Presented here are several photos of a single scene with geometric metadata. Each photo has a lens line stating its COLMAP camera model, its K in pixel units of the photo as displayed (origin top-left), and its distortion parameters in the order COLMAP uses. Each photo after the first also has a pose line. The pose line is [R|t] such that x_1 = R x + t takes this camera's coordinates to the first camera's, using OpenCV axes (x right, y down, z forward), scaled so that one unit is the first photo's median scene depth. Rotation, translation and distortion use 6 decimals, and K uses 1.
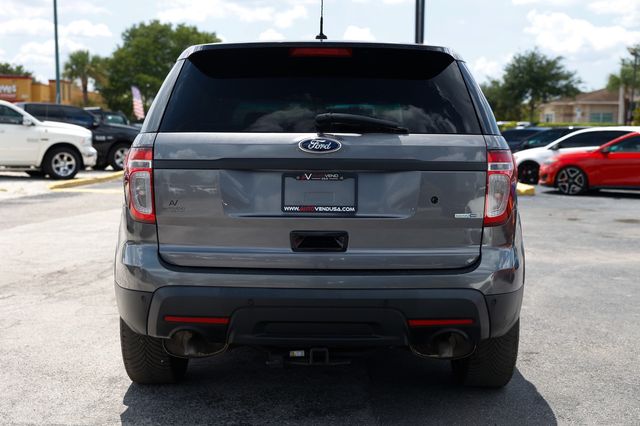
lens RADIAL K [[964.8, 0, 322.2], [0, 964.8, 214.4], [0, 0, 1]] dist [0.137610, 0.000000]
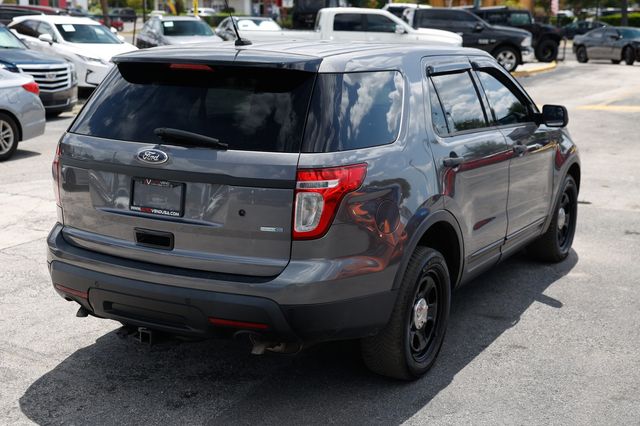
lens RADIAL K [[950.8, 0, 298.9], [0, 950.8, 198.3], [0, 0, 1]] dist [0.121337, 0.000000]
pose [[0.862372, 0.092508, -0.497752, 0.666659], [-0.037121, 0.992072, 0.120065, -0.153658], [0.504913, -0.085063, 0.858969, 0.106842]]
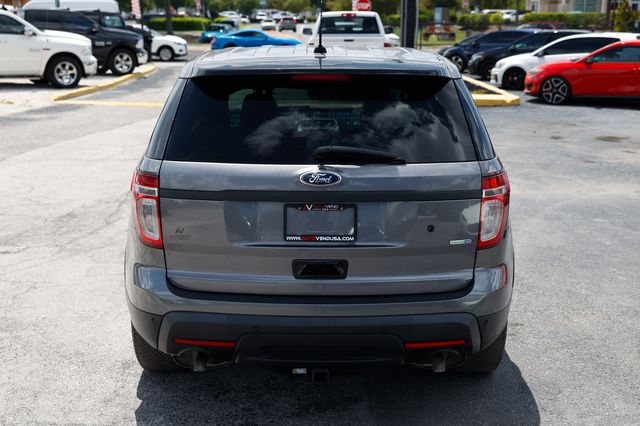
lens RADIAL K [[915.3, 0, 317.3], [0, 915.3, 223.2], [0, 0, 1]] dist [0.091596, 0.000000]
pose [[0.999987, -0.004170, 0.003092, -0.008555], [0.003688, 0.989852, 0.142053, -0.152668], [-0.003653, -0.142040, 0.989854, 0.023197]]
